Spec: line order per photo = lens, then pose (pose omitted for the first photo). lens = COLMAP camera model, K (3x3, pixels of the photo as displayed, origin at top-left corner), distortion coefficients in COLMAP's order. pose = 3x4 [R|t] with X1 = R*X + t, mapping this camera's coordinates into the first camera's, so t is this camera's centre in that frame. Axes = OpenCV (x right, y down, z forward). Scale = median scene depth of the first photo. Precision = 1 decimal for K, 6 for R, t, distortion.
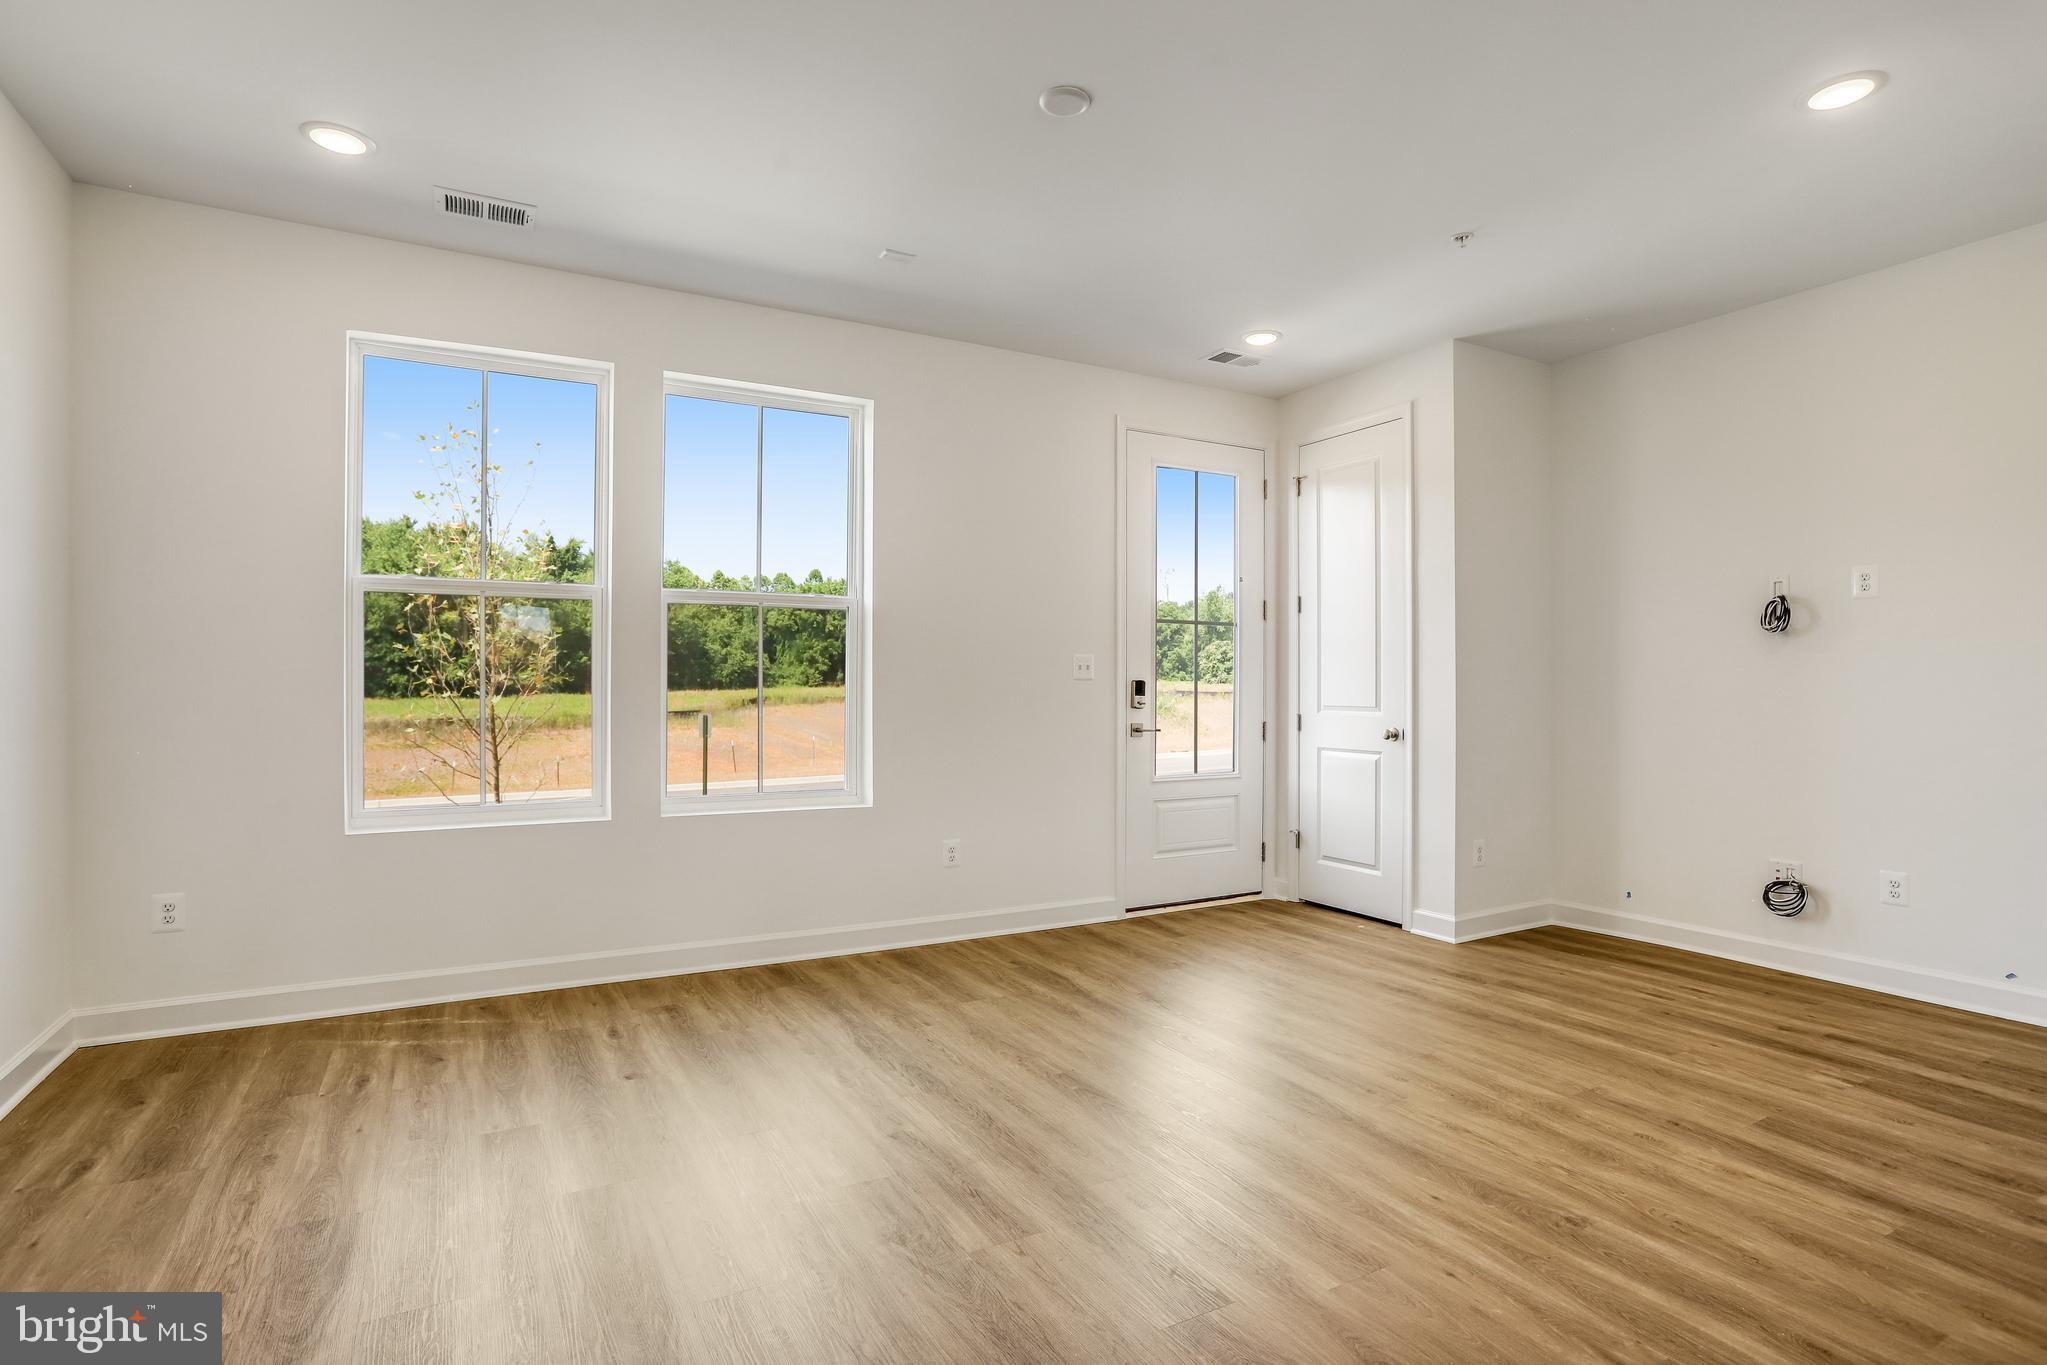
lens RADIAL K [[1026.7, 0, 1029.4], [0, 1026.7, 678.9], [0, 0, 1]] dist [-0.061834, 0.035209]
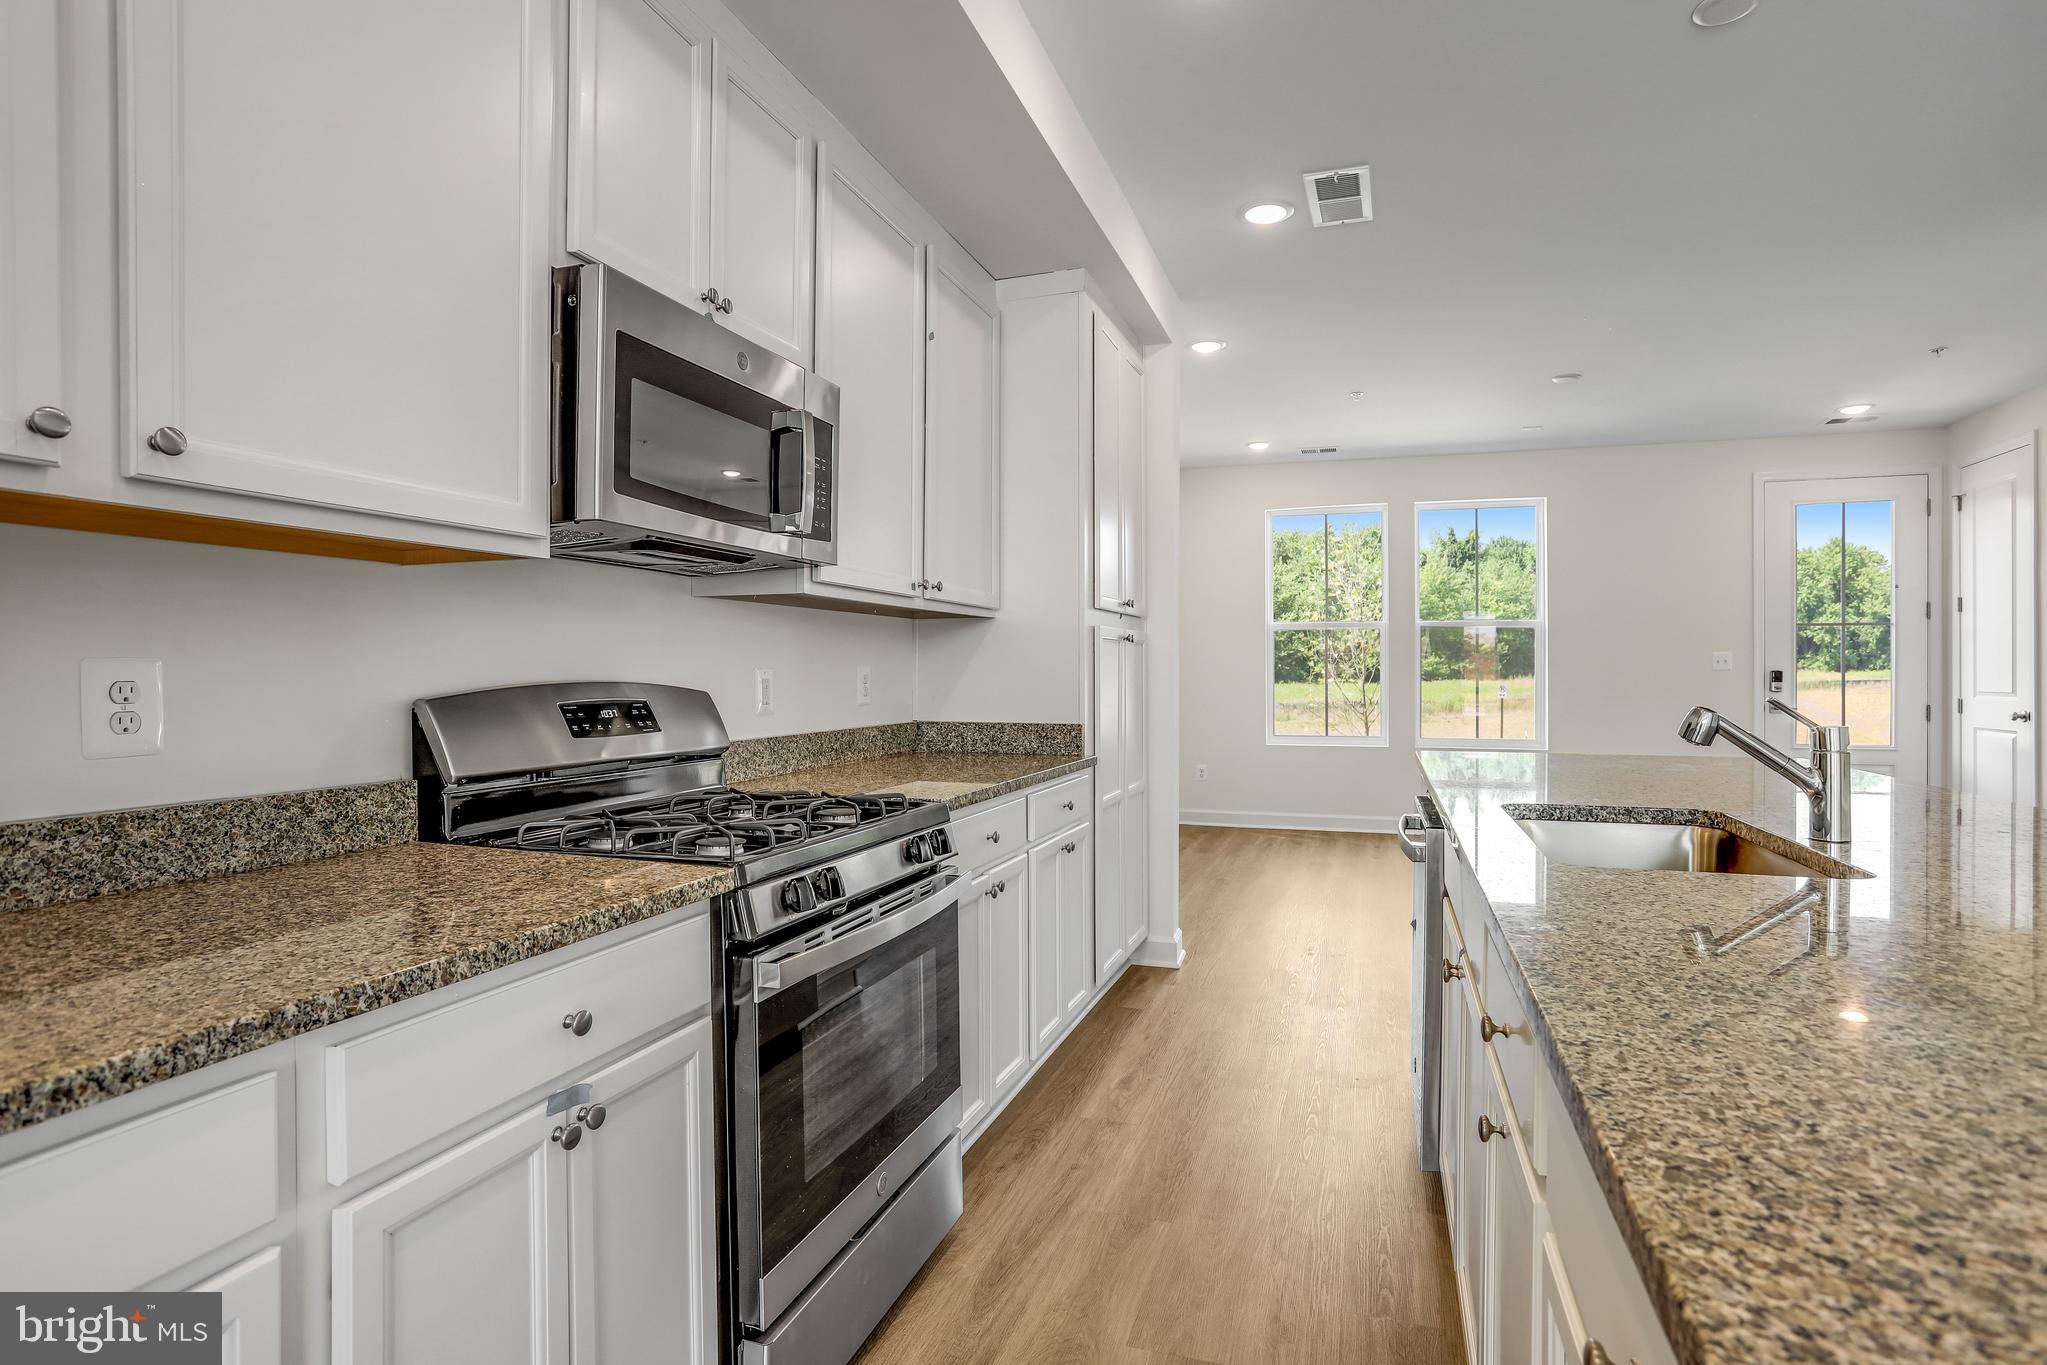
lens RADIAL K [[1021.0, 0, 1039.2], [0, 1021.0, 663.8], [0, 0, 1]] dist [-0.045870, 0.021742]
pose [[0.672251, -0.008921, -0.740270, 0.469137], [0.008193, 0.999956, -0.004610, -0.010190], [0.740278, -0.002965, 0.672294, -0.638381]]
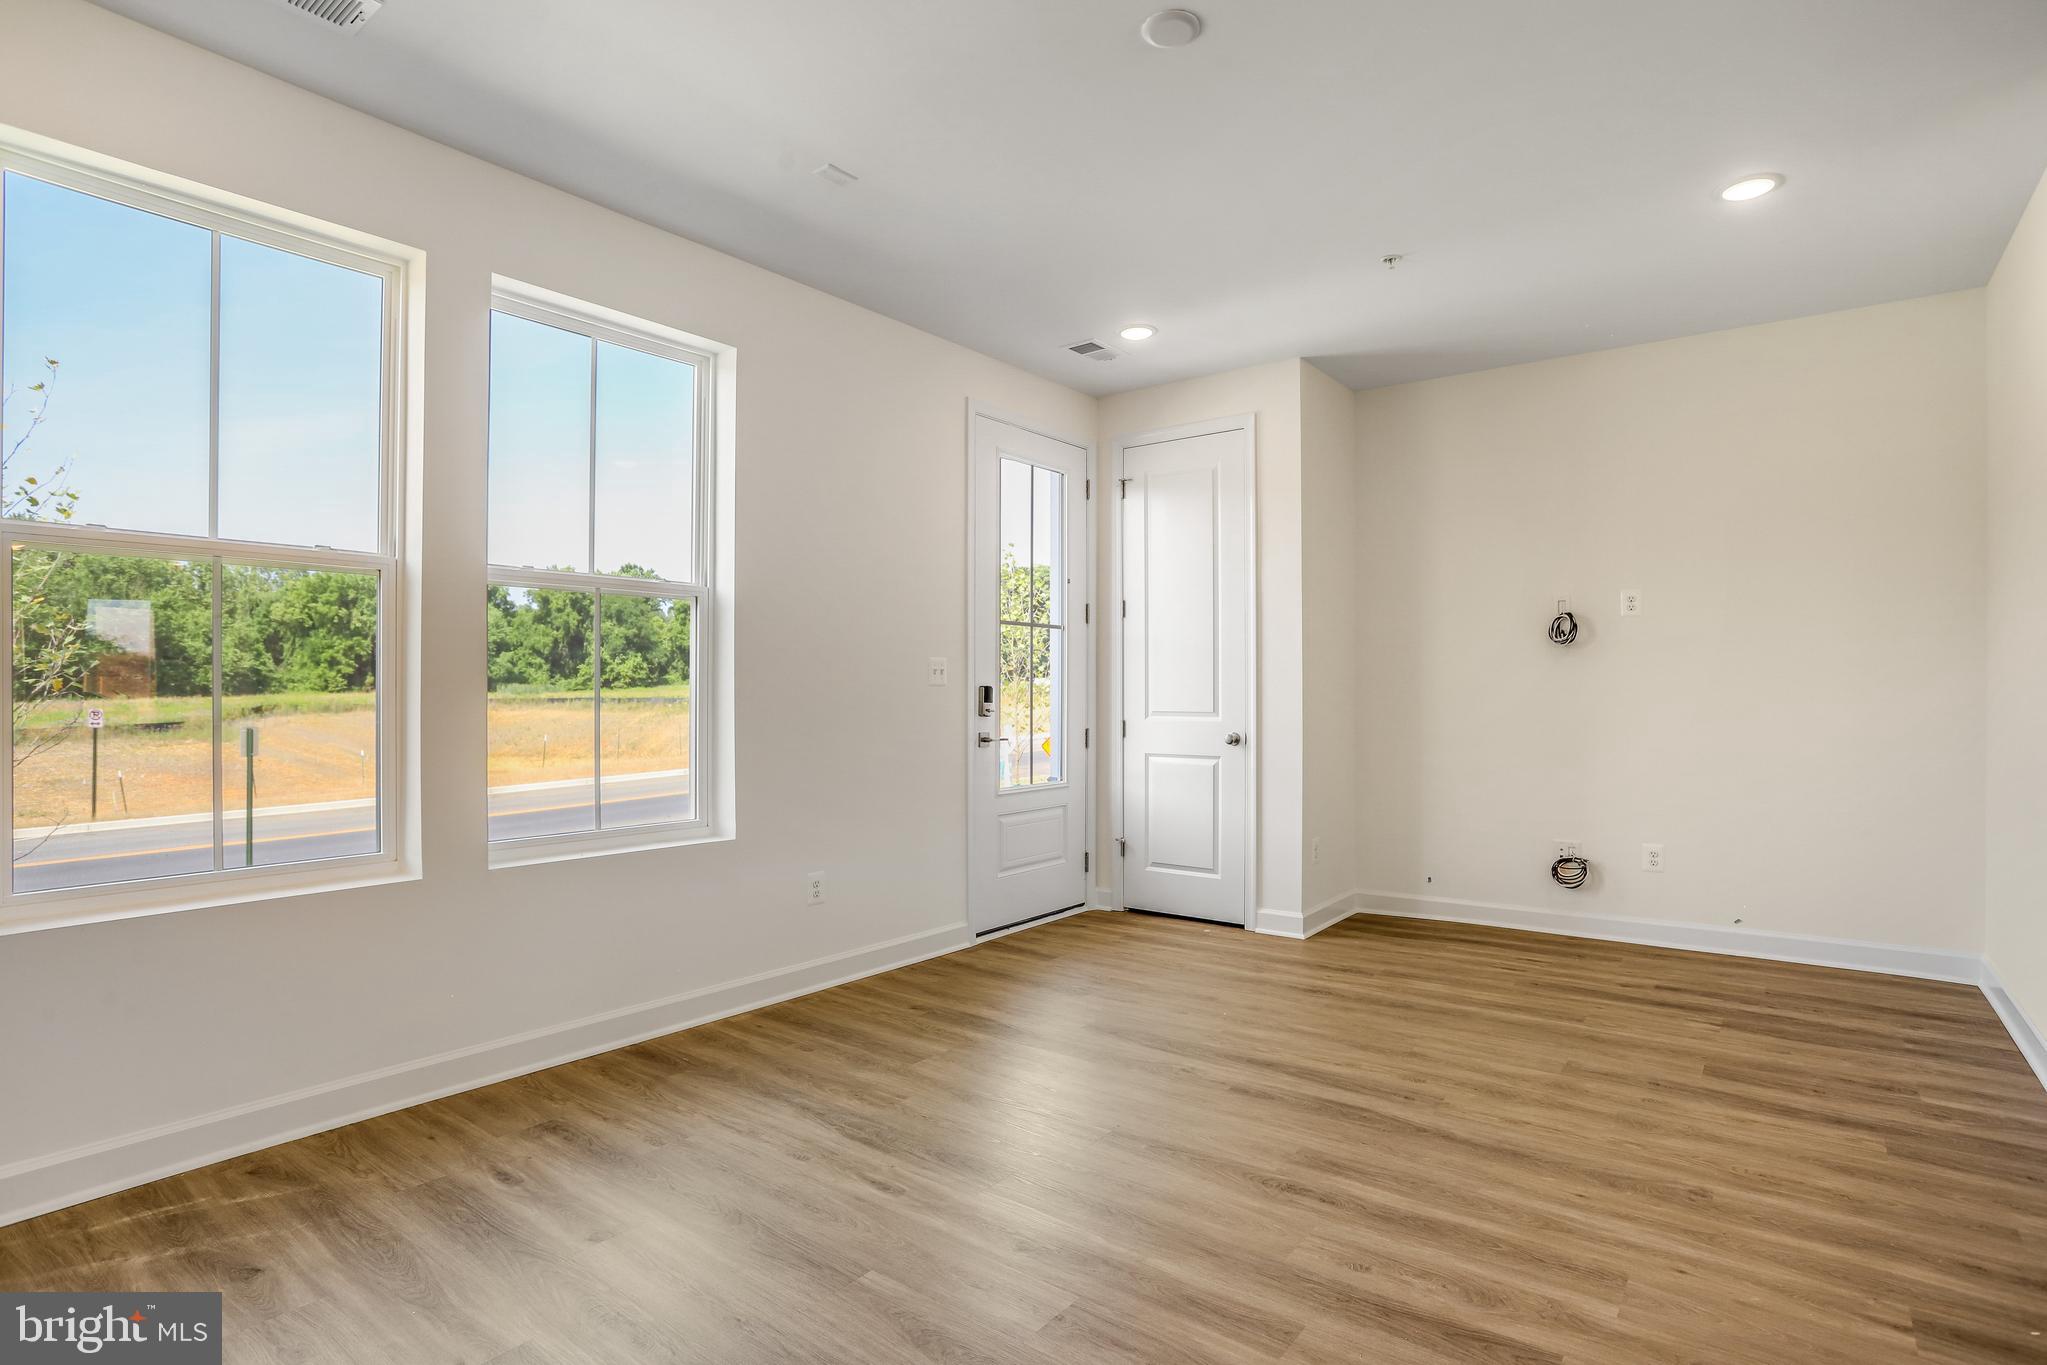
lens RADIAL K [[1032.8, 0, 1023.8], [0, 1032.8, 690.1], [0, 0, 1]] dist [-0.070719, 0.032676]
pose [[0.921341, -0.002665, 0.388747, -0.249293], [0.000035, 0.999977, 0.006772, -0.001495], [-0.388756, -0.006226, 0.921320, 0.141033]]
